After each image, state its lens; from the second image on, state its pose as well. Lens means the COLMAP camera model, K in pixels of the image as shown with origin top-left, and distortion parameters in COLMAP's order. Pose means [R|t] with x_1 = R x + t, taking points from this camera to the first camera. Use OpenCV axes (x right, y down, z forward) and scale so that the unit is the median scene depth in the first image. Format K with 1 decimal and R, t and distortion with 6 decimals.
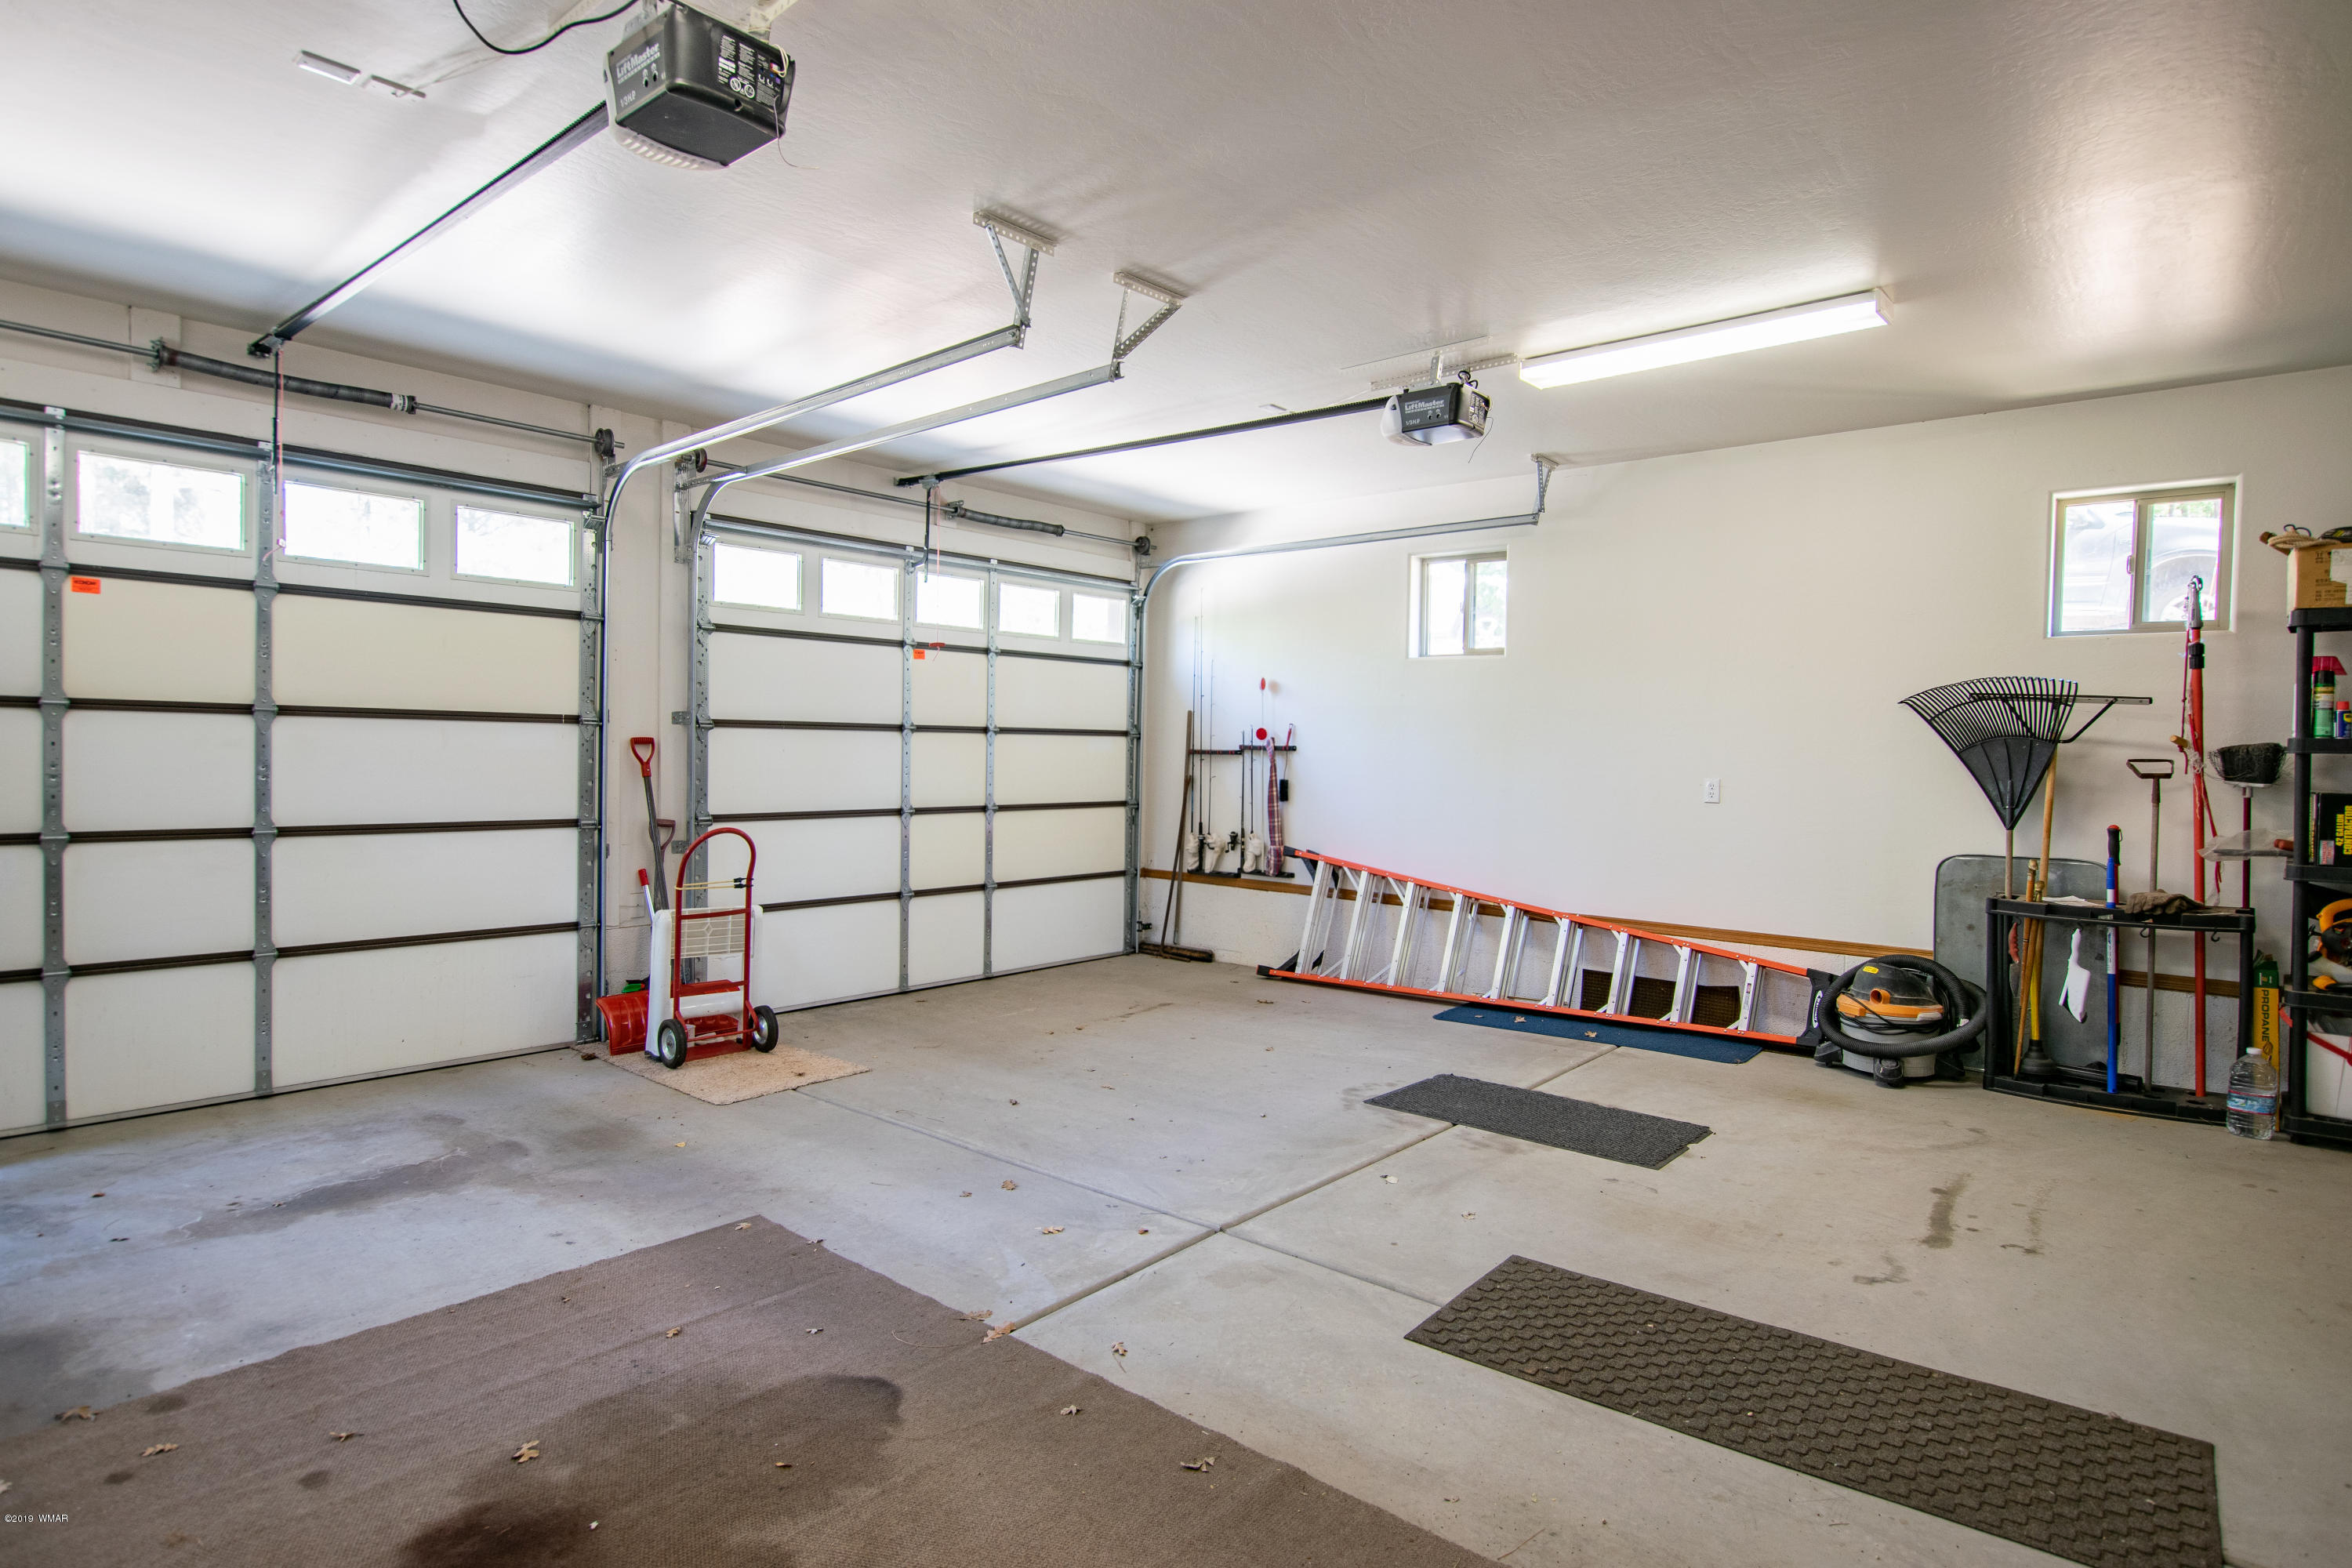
lens RADIAL K [[1252.8, 0, 1177.5], [0, 1252.8, 771.3], [0, 0, 1]] dist [-0.023031, 0.002779]
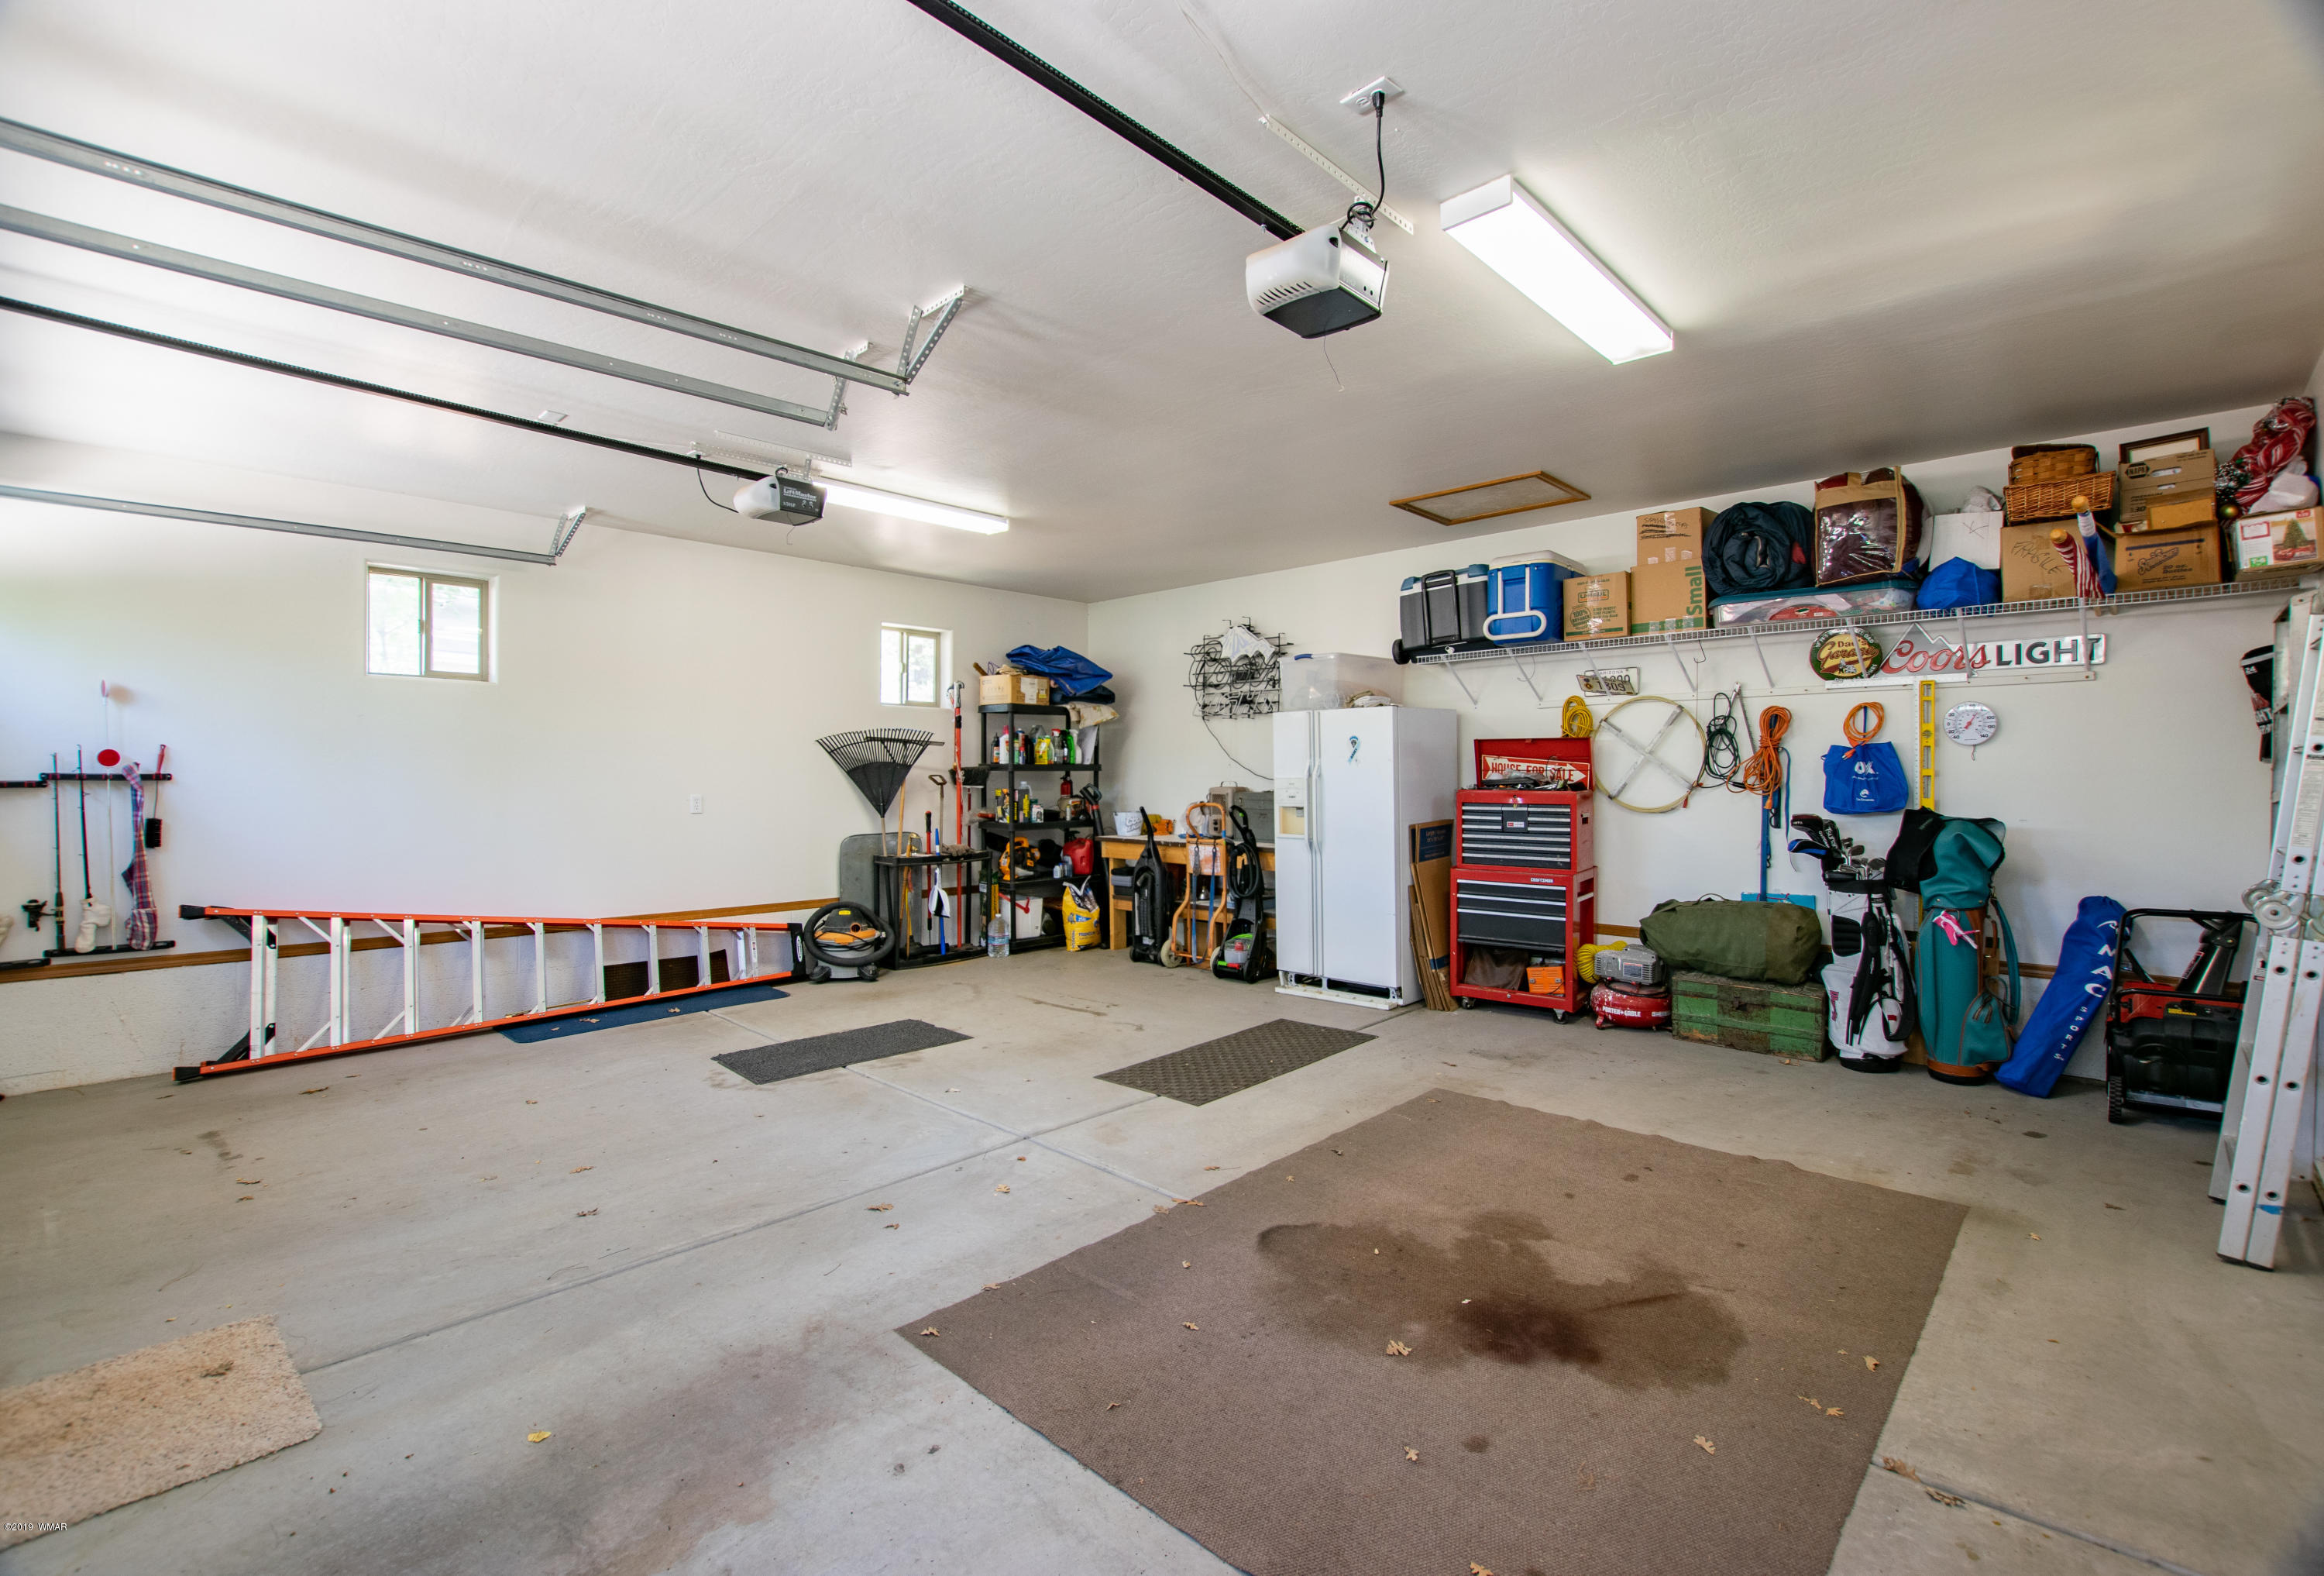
lens RADIAL K [[1037.3, 0, 1162.7], [0, 1037.3, 778.2], [0, 0, 1]] dist [-0.037505, -0.000372]
pose [[0.042181, -0.015926, 0.998983, -0.732615], [0.021666, 0.999652, 0.015021, -0.020545], [-0.998875, 0.021011, 0.042511, 0.556982]]
